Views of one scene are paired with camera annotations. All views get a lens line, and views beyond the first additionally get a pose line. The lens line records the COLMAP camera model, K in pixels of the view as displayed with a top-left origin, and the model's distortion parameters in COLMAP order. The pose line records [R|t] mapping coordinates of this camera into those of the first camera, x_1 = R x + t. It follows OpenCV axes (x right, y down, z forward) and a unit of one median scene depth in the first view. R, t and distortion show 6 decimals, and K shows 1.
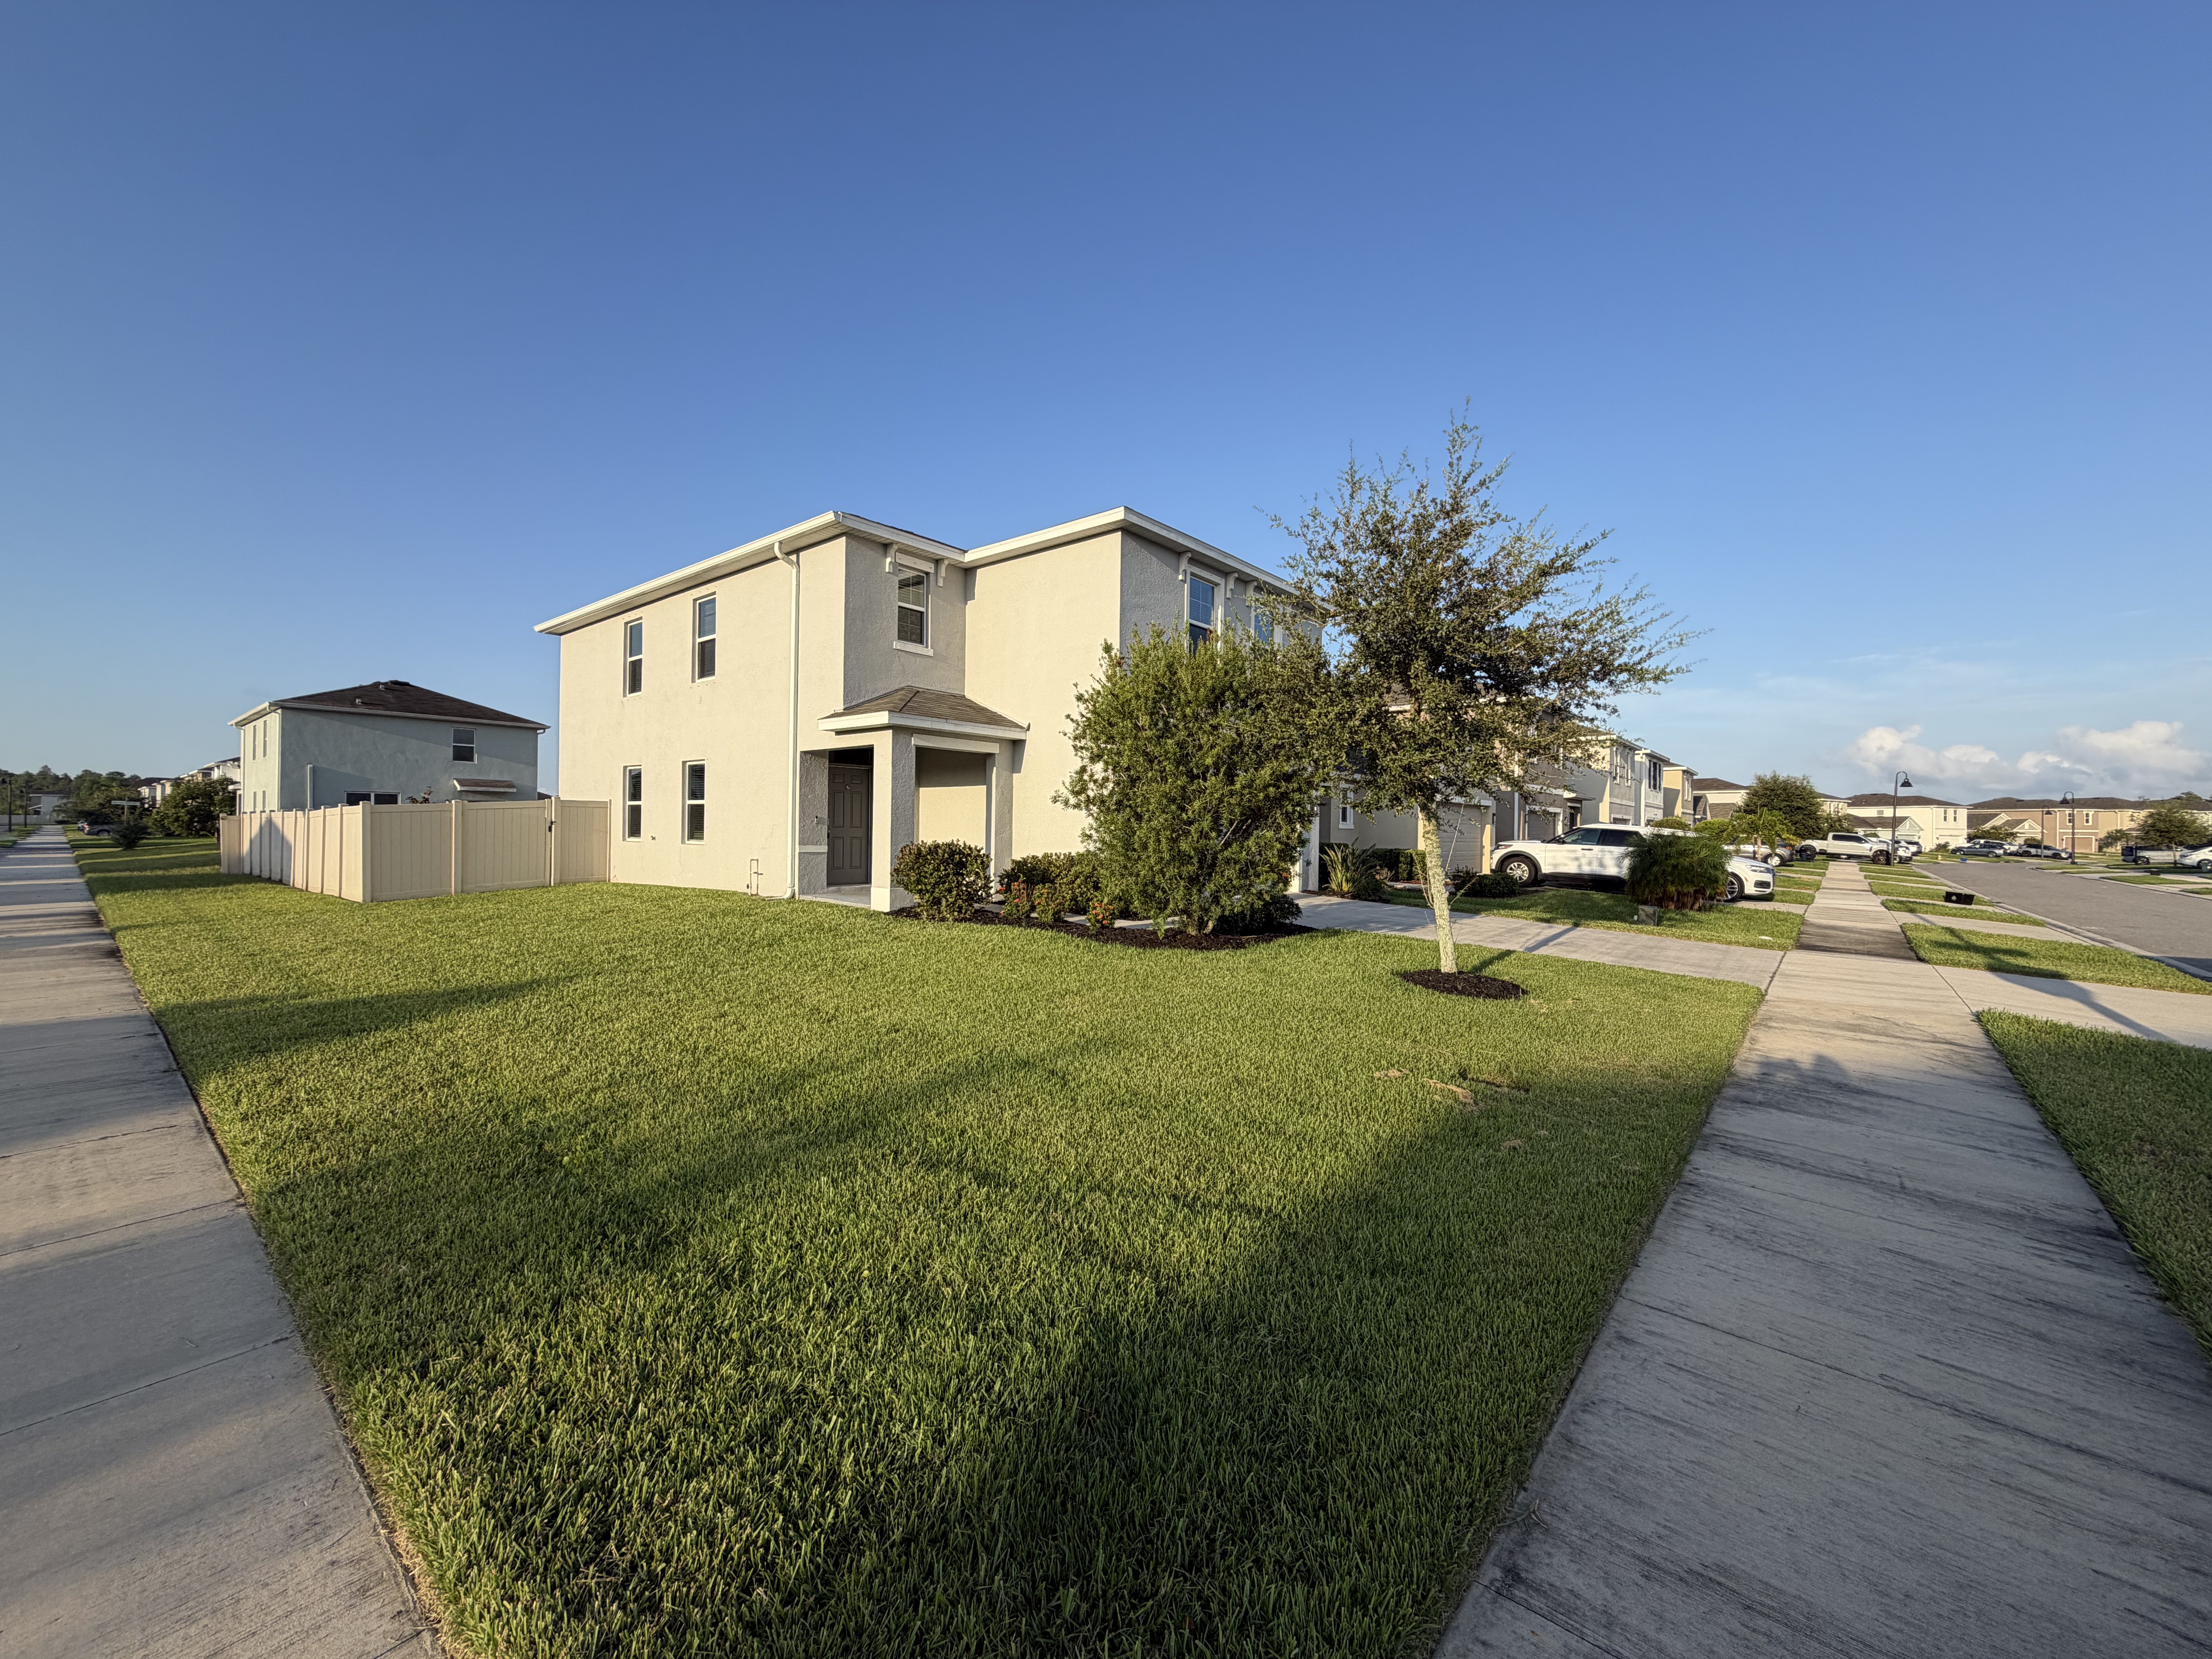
lens RADIAL K [[883.7, 0, 1101.5], [0, 883.7, 825.8], [0, 0, 1]] dist [-0.008460, -0.000123]
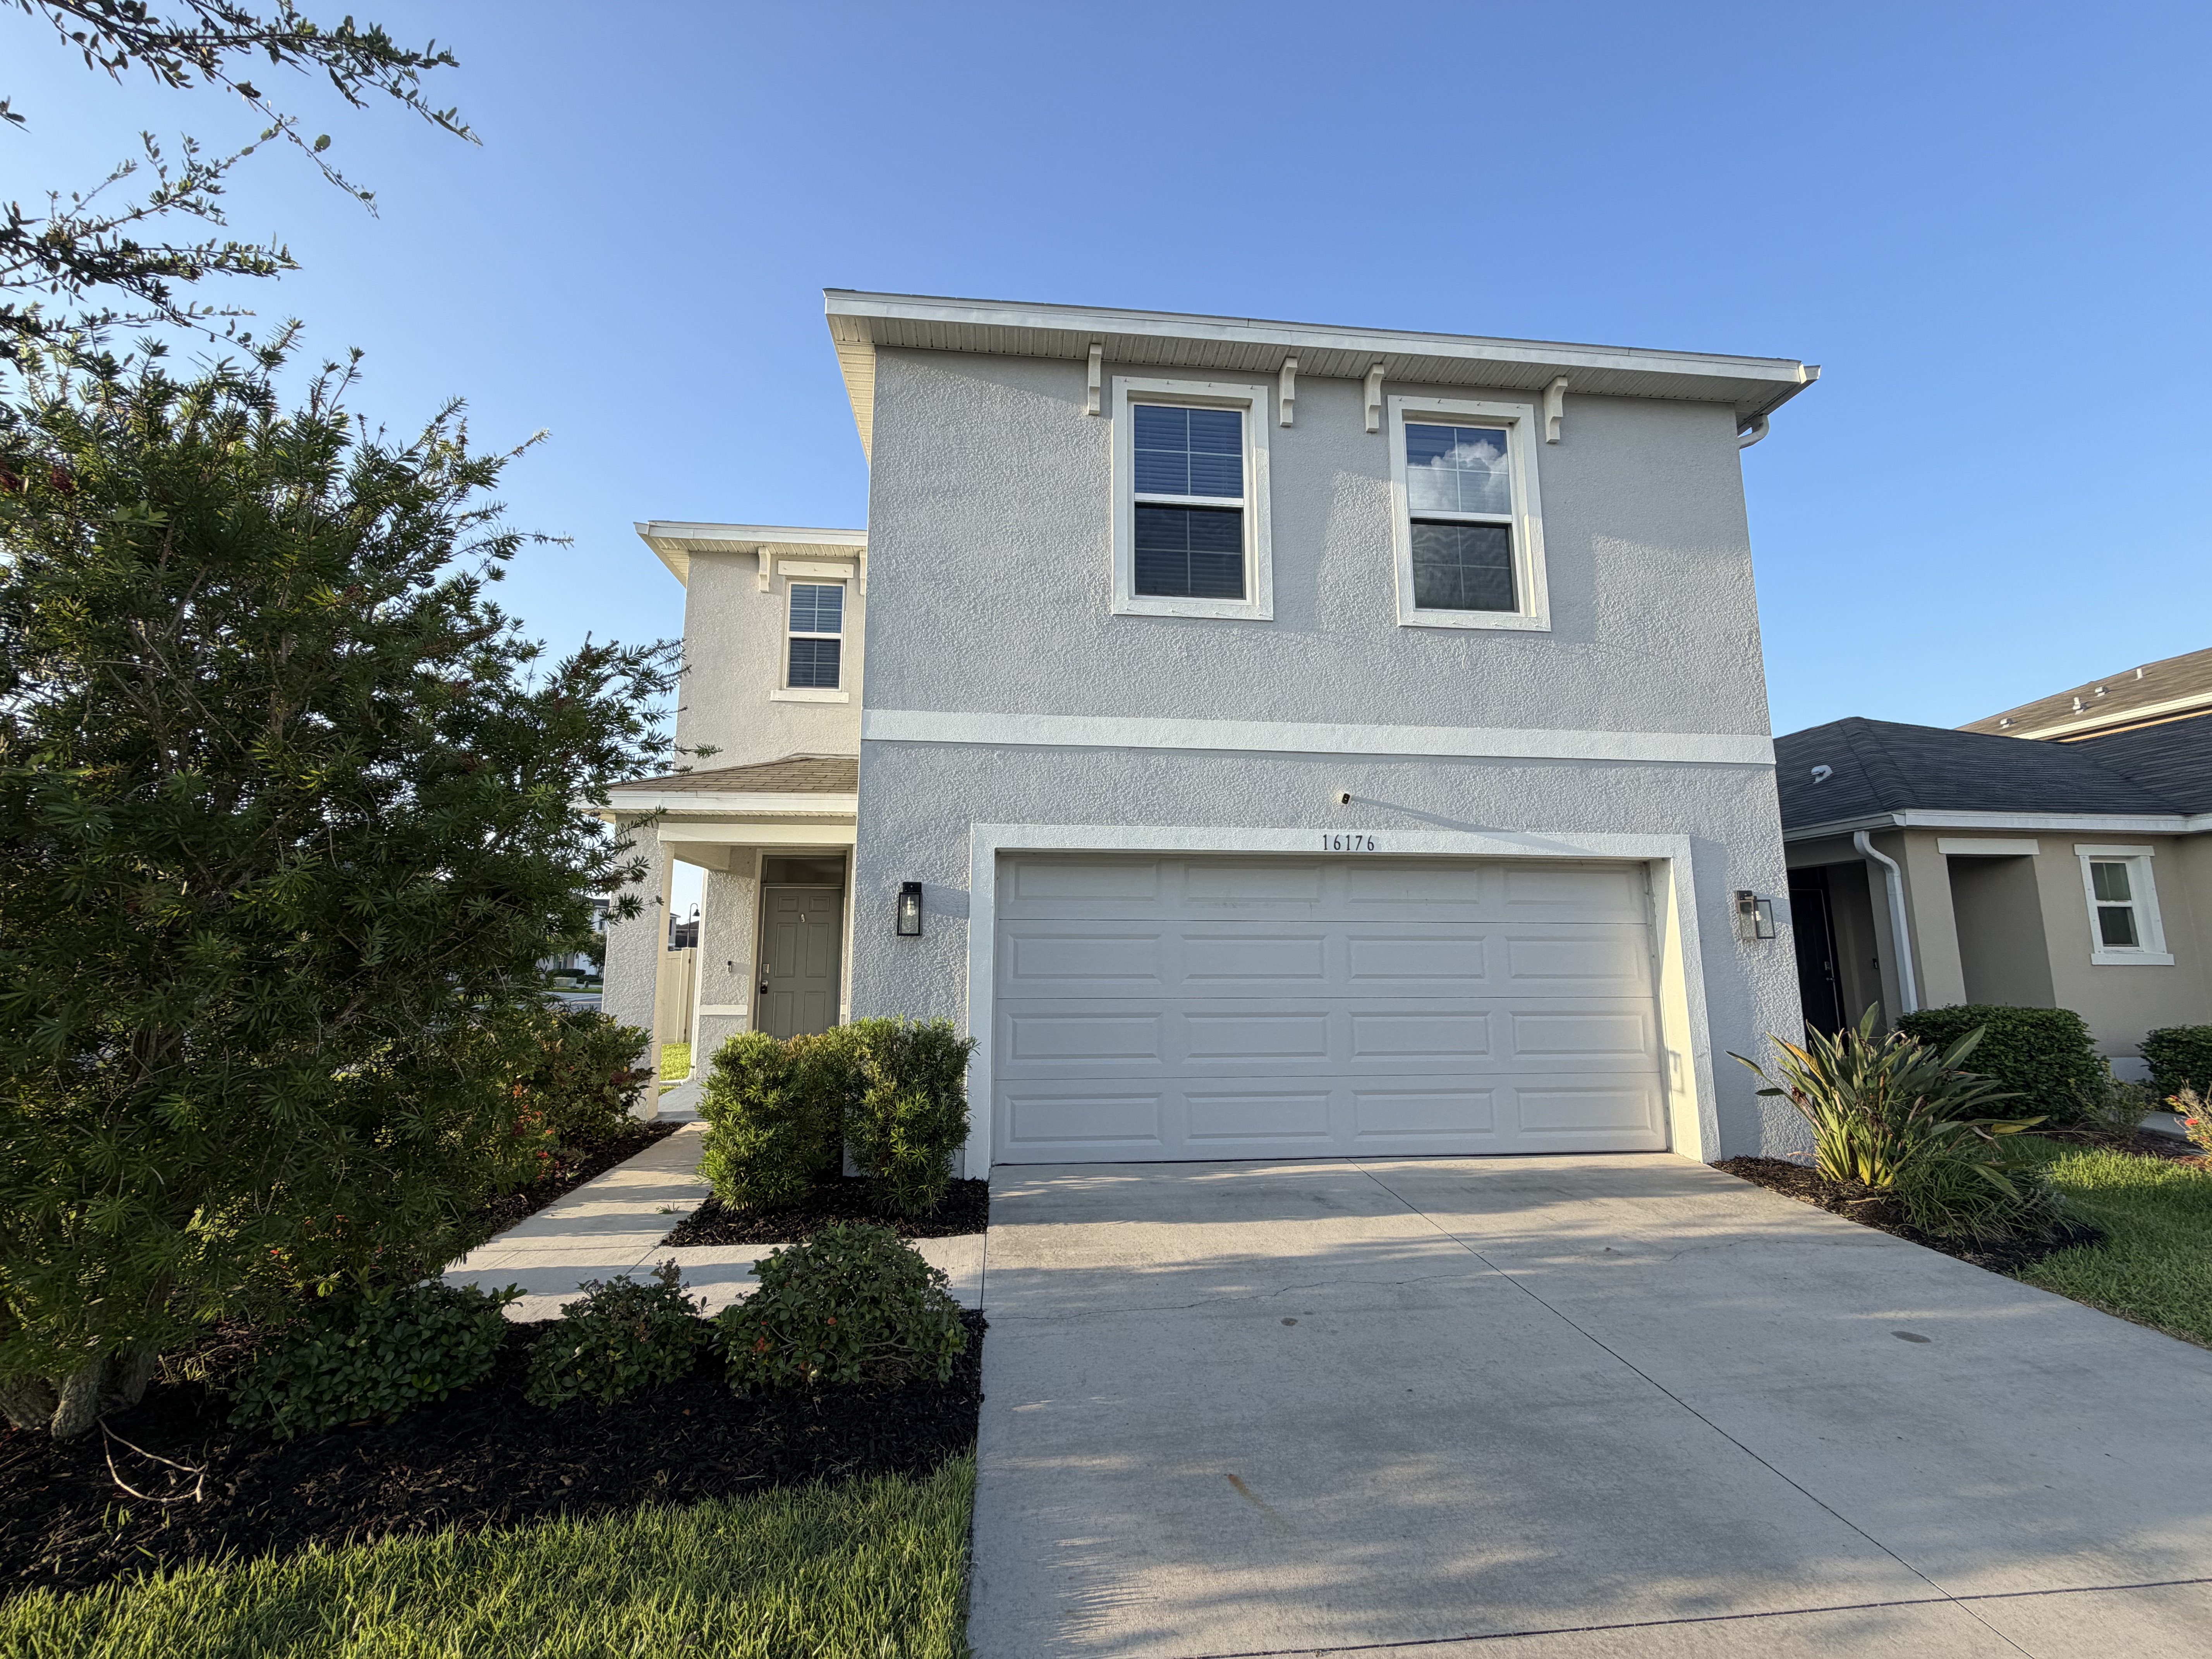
lens RADIAL K [[883.7, 0, 1092.5], [0, 883.7, 826.3], [0, 0, 1]] dist [-0.008460, -0.000123]
pose [[0.715285, -0.118995, -0.688627, 0.236252], [0.011399, 0.987252, -0.158757, -0.001845], [0.698740, 0.105707, 0.707523, 0.452327]]
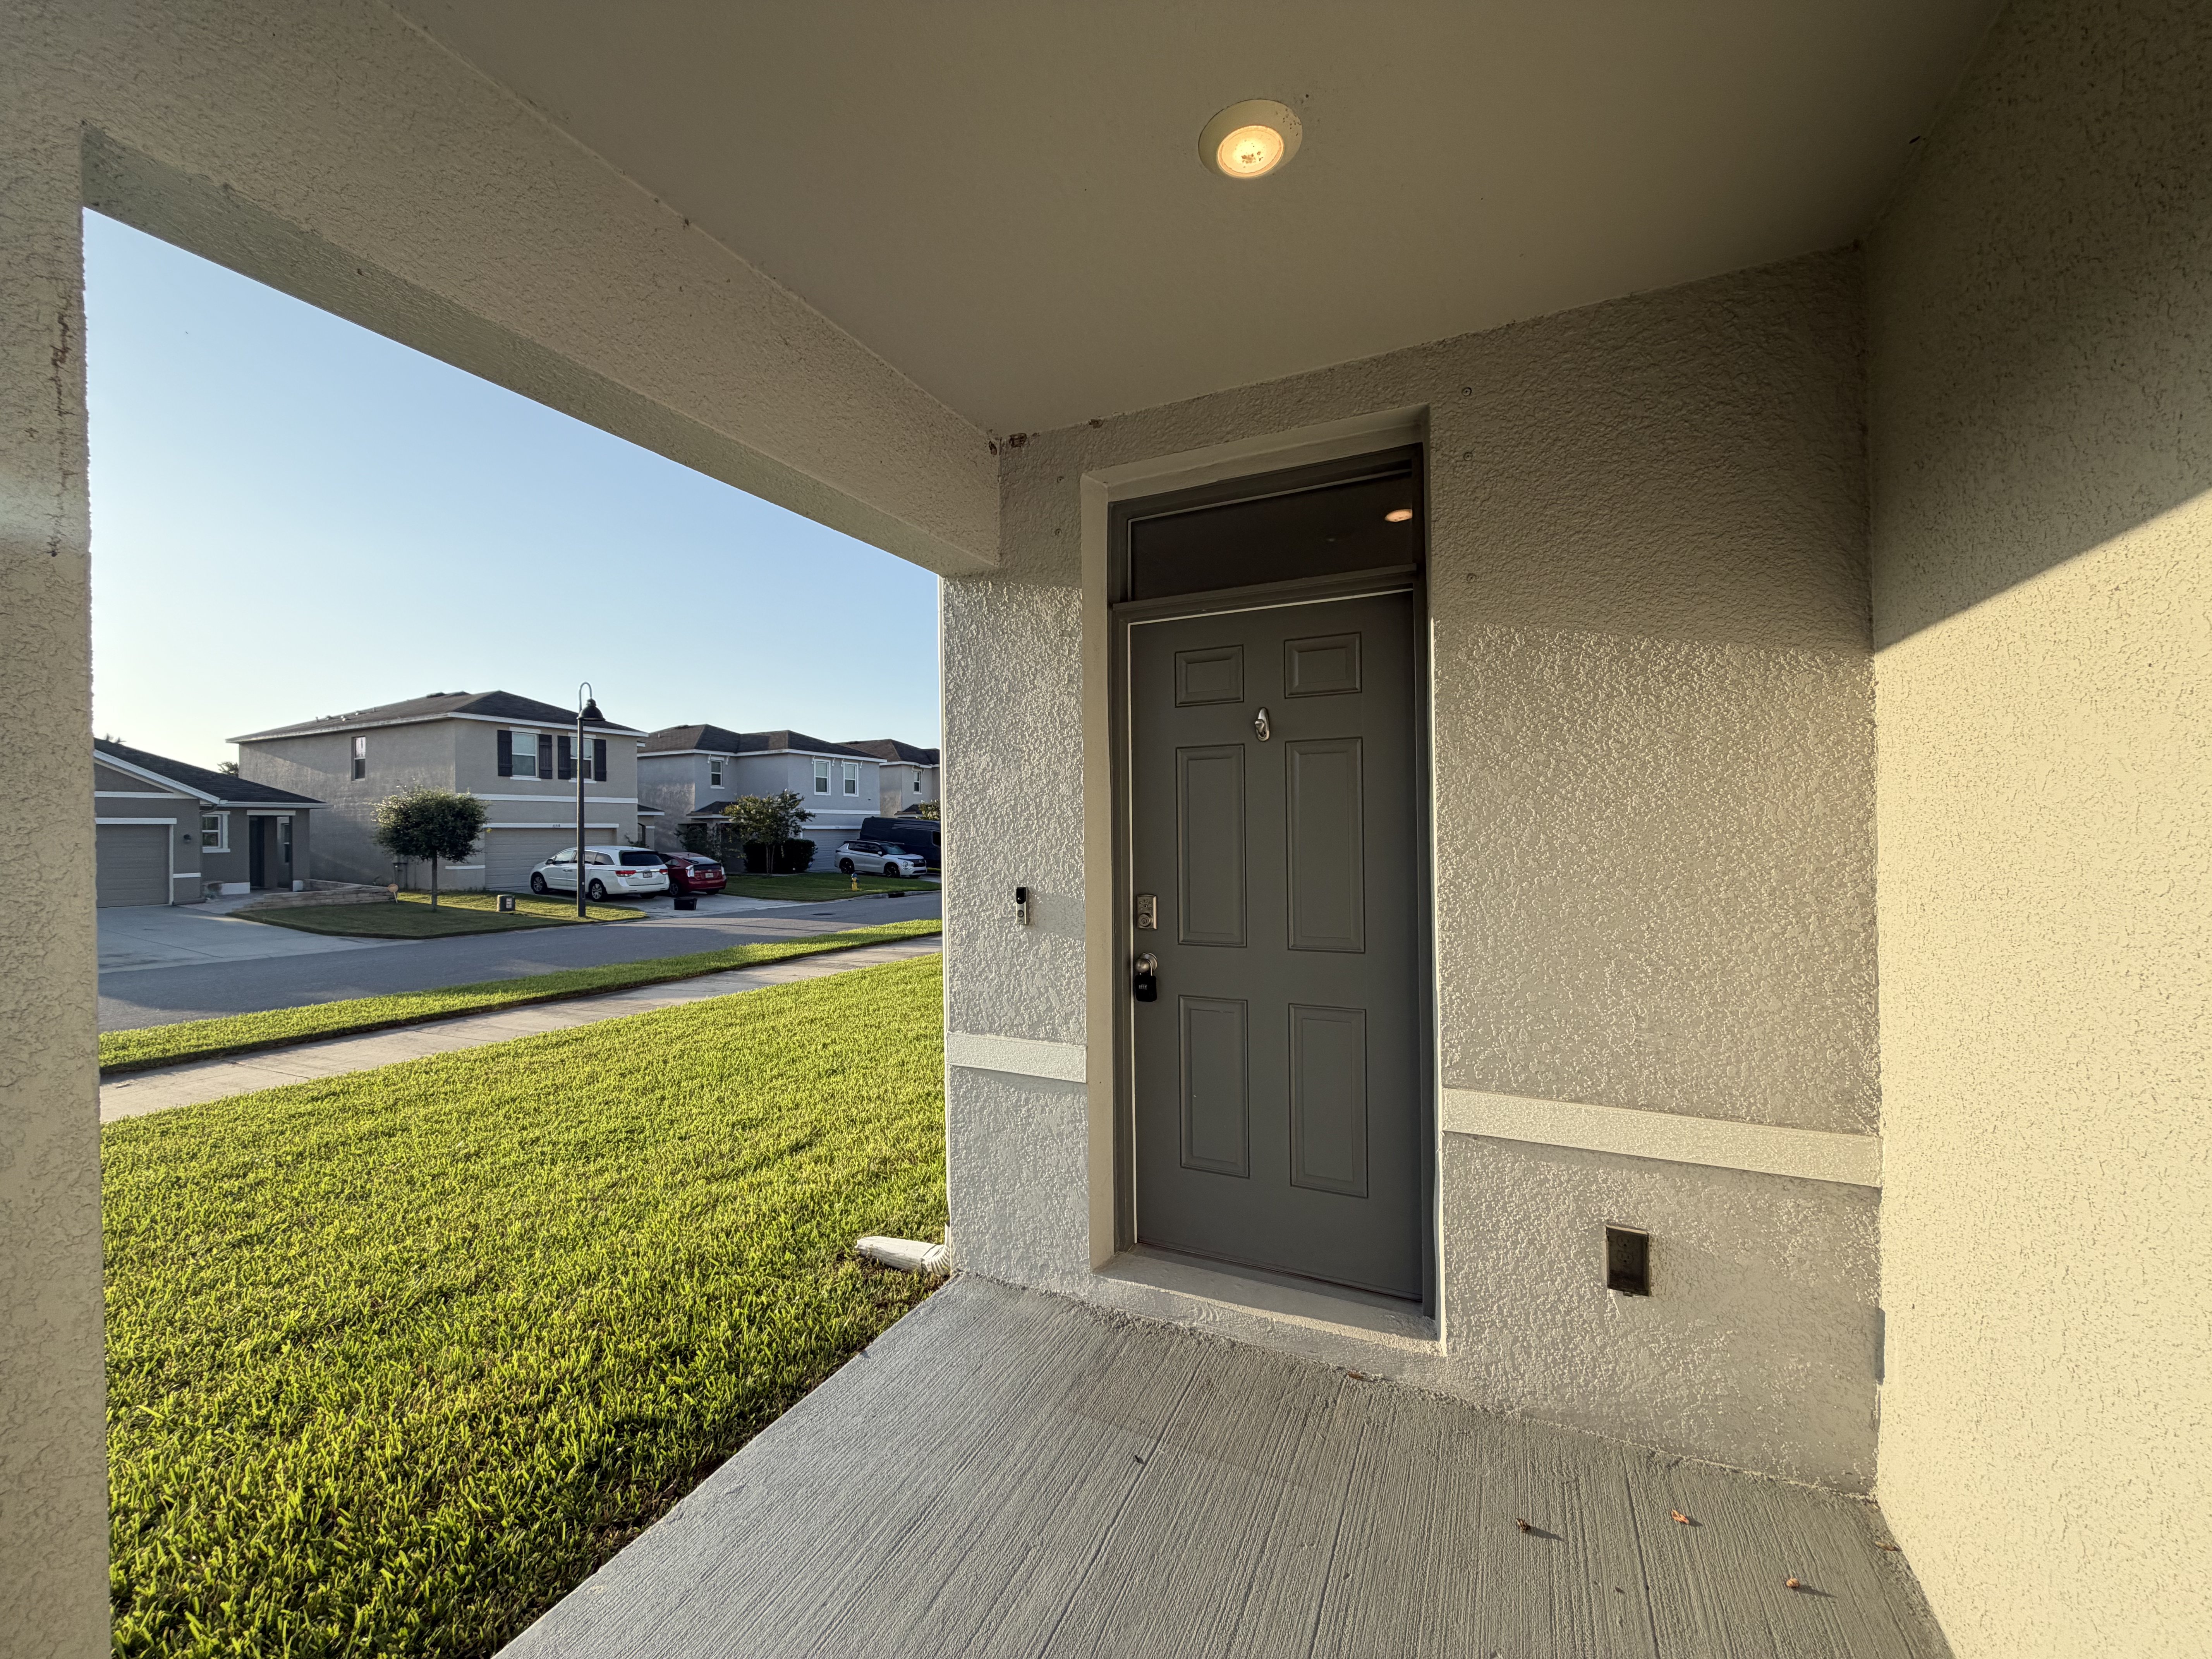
lens RADIAL K [[883.7, 0, 1111.4], [0, 883.7, 833.4], [0, 0, 1]] dist [-0.008460, -0.000123]
pose [[0.258107, -0.018924, -0.965931, -0.085264], [0.015695, 0.999758, -0.015393, -0.013022], [0.965989, -0.011187, 0.258342, 0.627433]]
